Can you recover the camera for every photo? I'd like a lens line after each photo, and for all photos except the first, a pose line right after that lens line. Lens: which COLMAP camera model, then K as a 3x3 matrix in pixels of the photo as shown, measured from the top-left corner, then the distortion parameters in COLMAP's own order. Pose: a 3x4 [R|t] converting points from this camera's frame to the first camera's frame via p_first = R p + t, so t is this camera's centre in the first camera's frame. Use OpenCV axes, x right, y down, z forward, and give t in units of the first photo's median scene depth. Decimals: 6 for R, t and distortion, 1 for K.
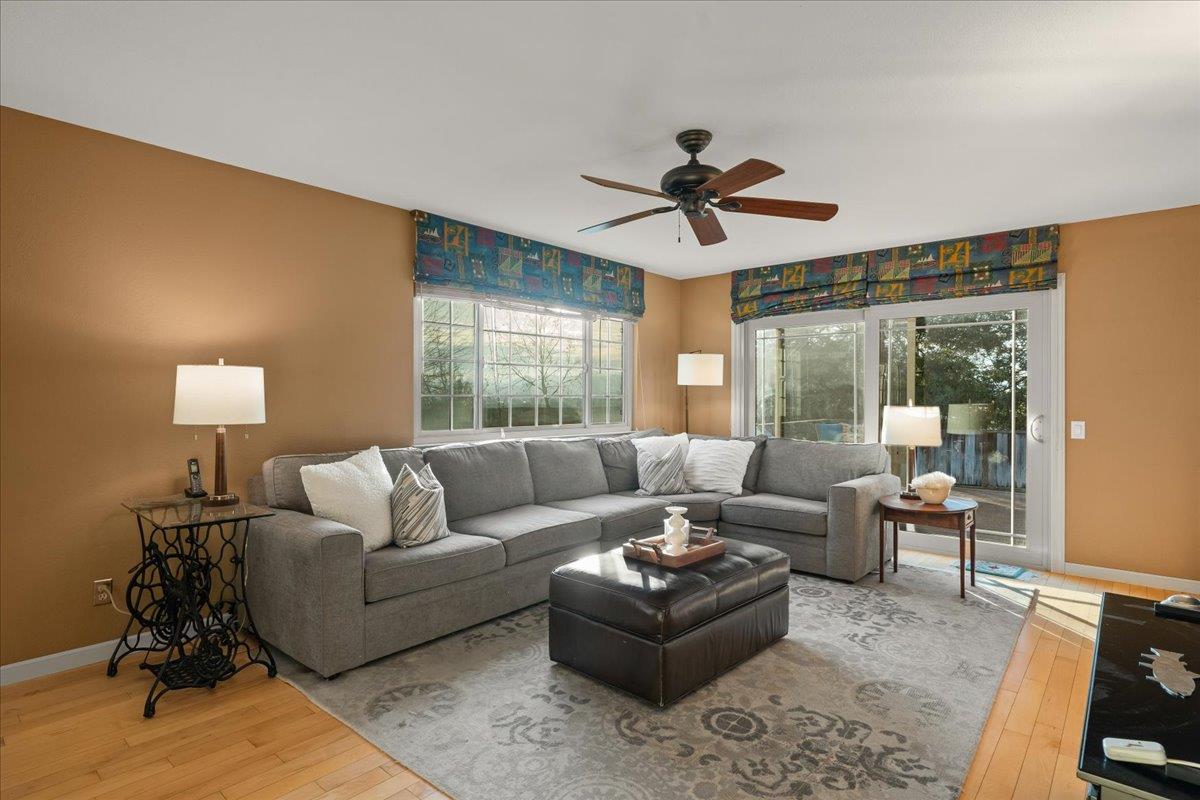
lens RADIAL K [[619.3, 0, 599.1], [0, 619.3, 398.2], [0, 0, 1]] dist [-0.004394, 0.000392]
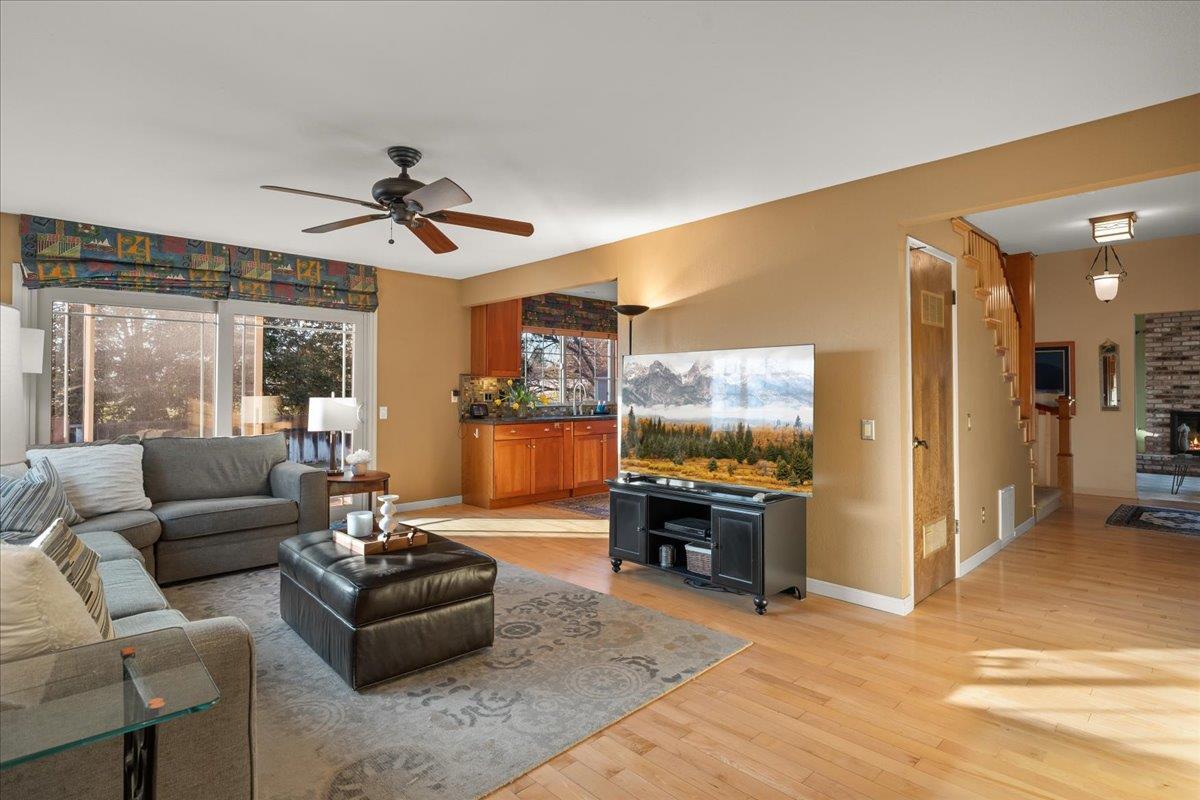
lens RADIAL K [[619.3, 0, 590.0], [0, 619.3, 385.1], [0, 0, 1]] dist [-0.004394, 0.000392]
pose [[0.083806, 0.006279, 0.996462, -1.037126], [-0.001097, 0.999980, -0.006209, -0.006844], [-0.996482, -0.000572, 0.083811, 0.662776]]
